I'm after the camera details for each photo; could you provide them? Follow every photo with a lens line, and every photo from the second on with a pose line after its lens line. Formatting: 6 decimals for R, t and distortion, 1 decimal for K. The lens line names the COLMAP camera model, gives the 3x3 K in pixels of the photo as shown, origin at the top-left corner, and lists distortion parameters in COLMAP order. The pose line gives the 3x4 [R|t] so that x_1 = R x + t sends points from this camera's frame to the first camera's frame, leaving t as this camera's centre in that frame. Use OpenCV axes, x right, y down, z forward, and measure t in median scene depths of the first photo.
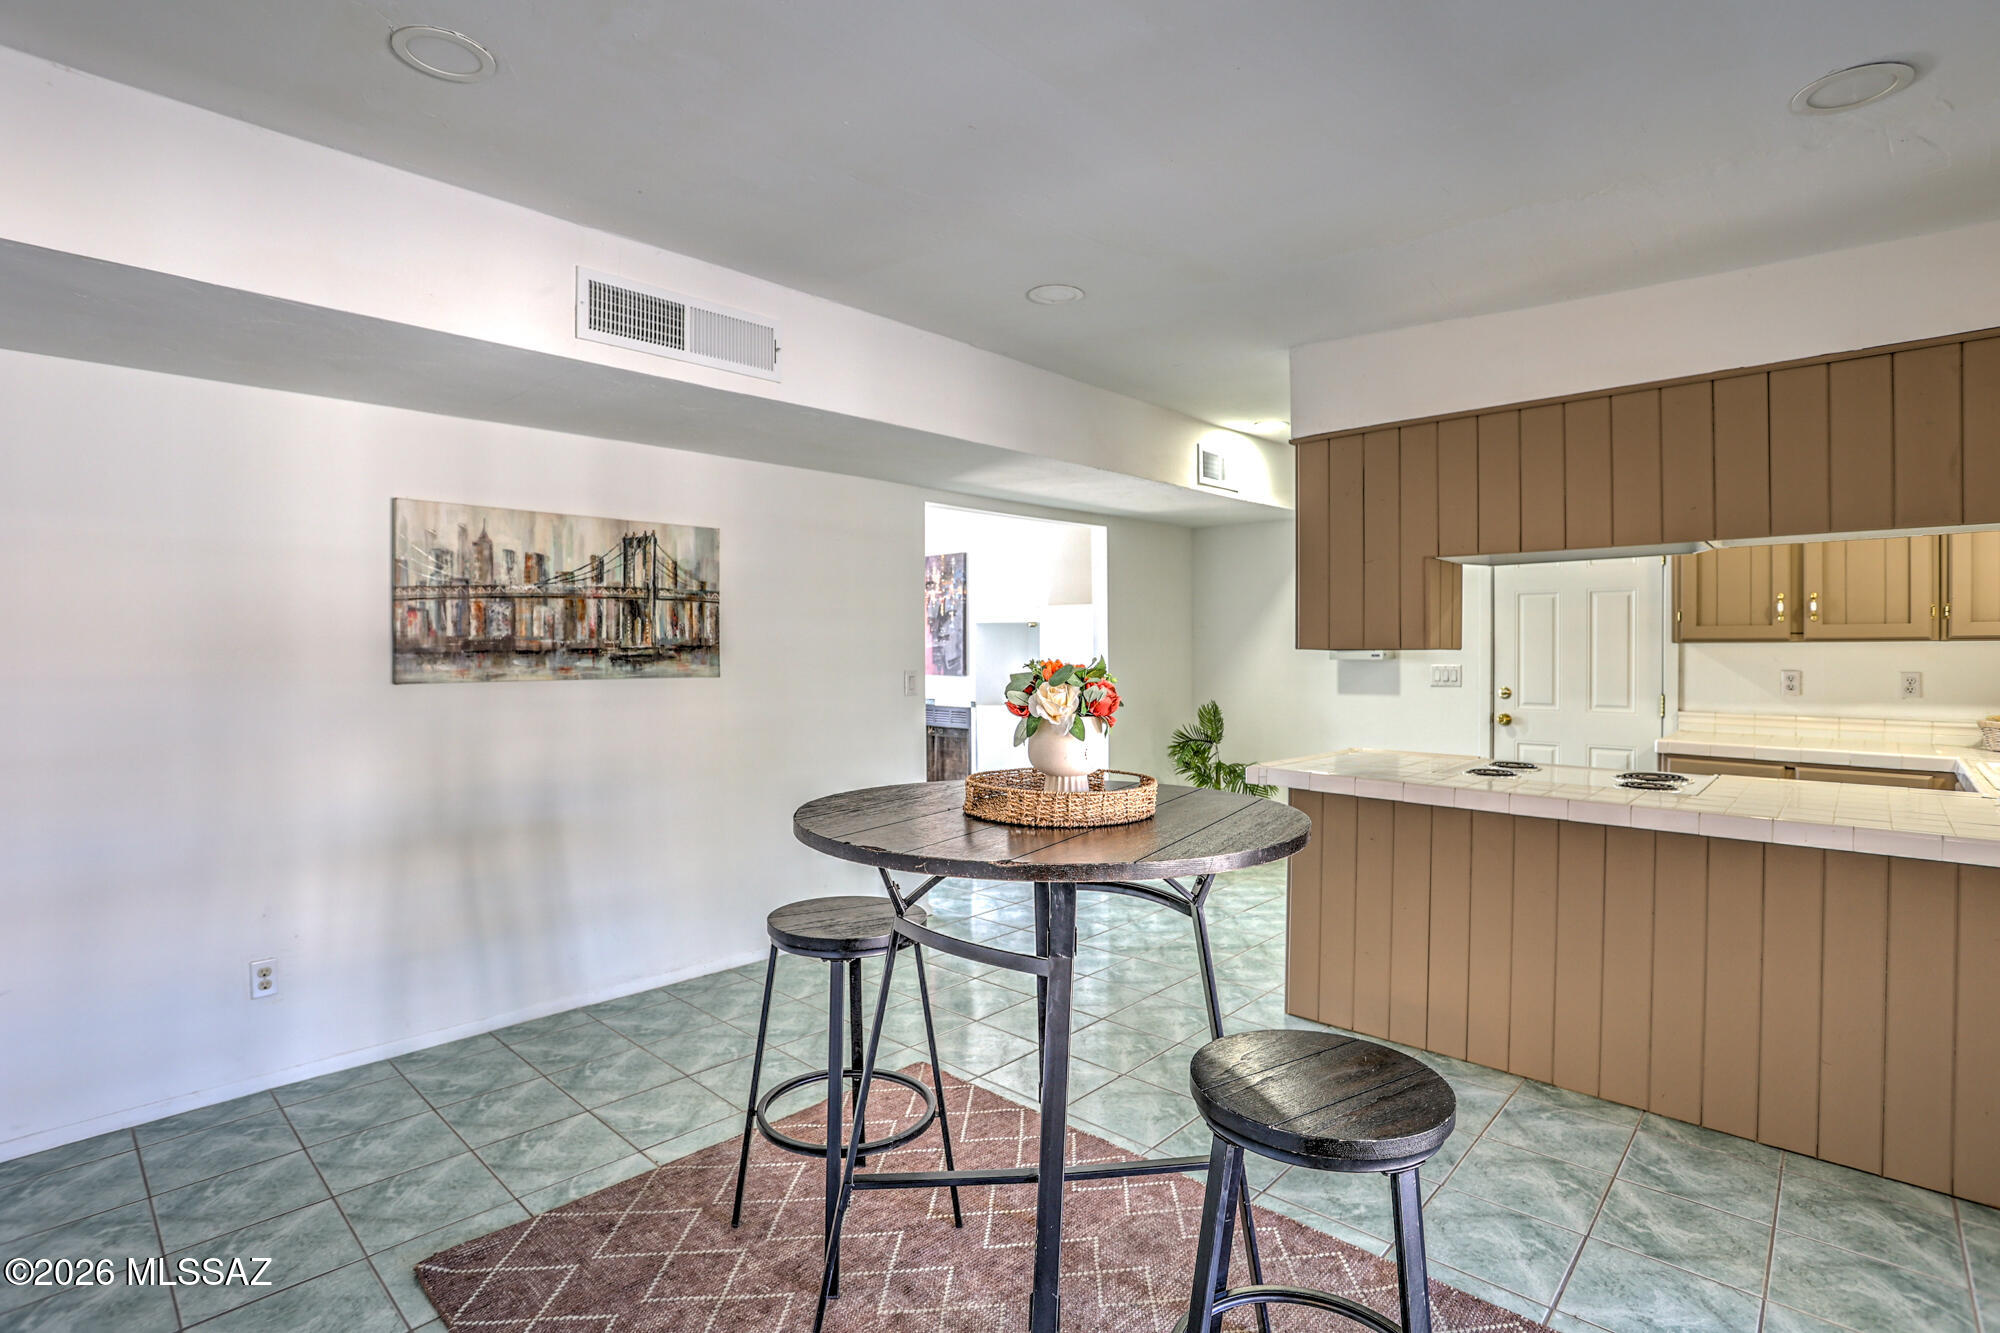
lens RADIAL K [[918.5, 0, 1019.8], [0, 918.5, 647.0], [0, 0, 1]] dist [-0.040578, 0.000040]
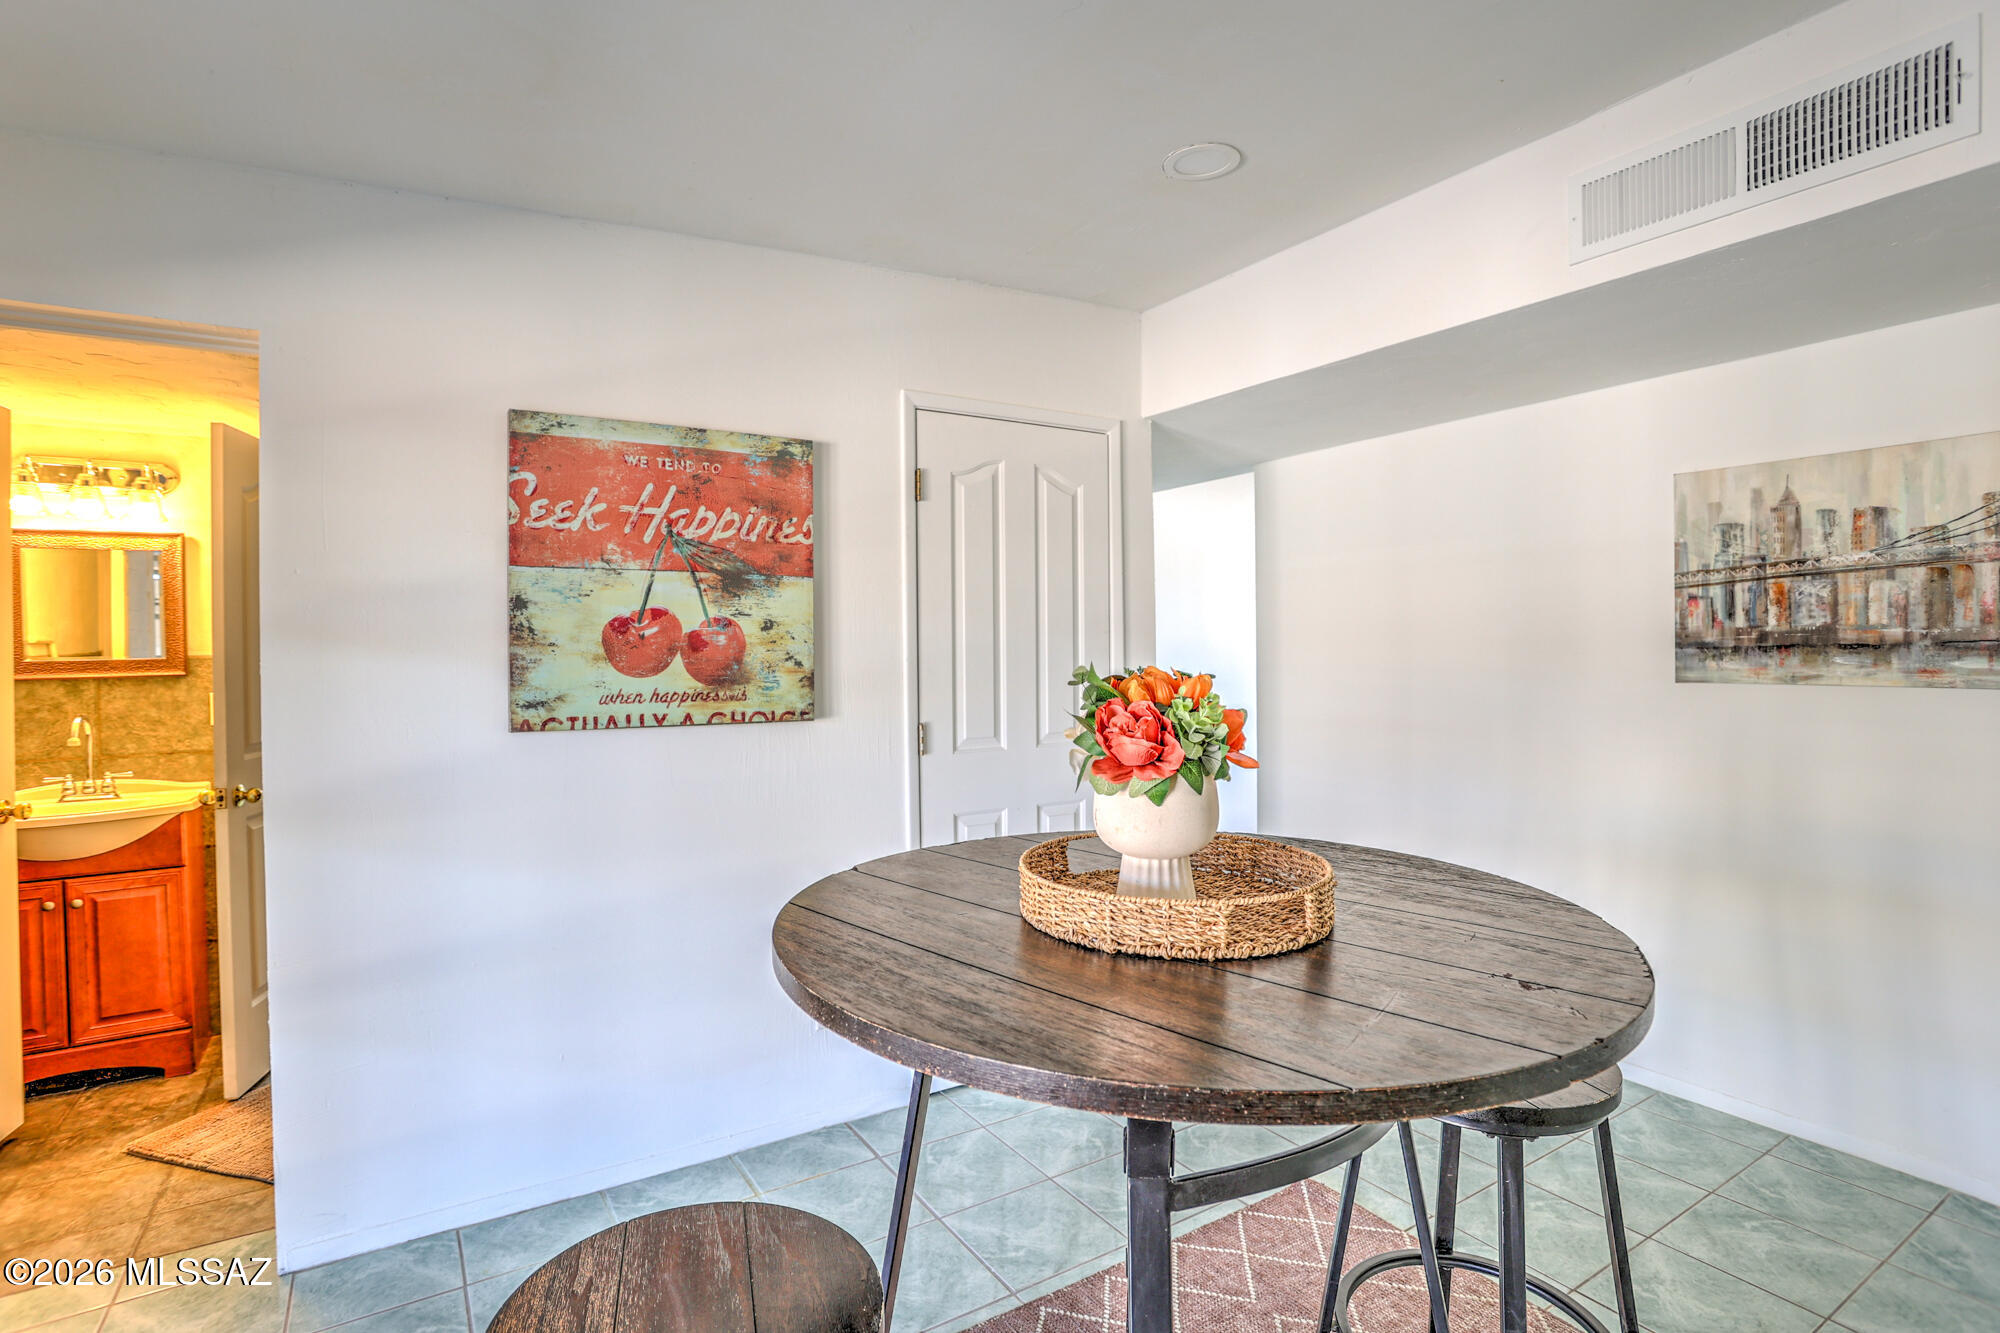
lens RADIAL K [[989.6, 0, 1012.4], [0, 989.6, 656.4], [0, 0, 1]] dist [-0.066479, 0.021085]
pose [[-0.280549, 0.005970, -0.959821, 0.382045], [0.004798, 0.999977, 0.004818, 0.006984], [0.959828, -0.003253, -0.280572, 0.585298]]
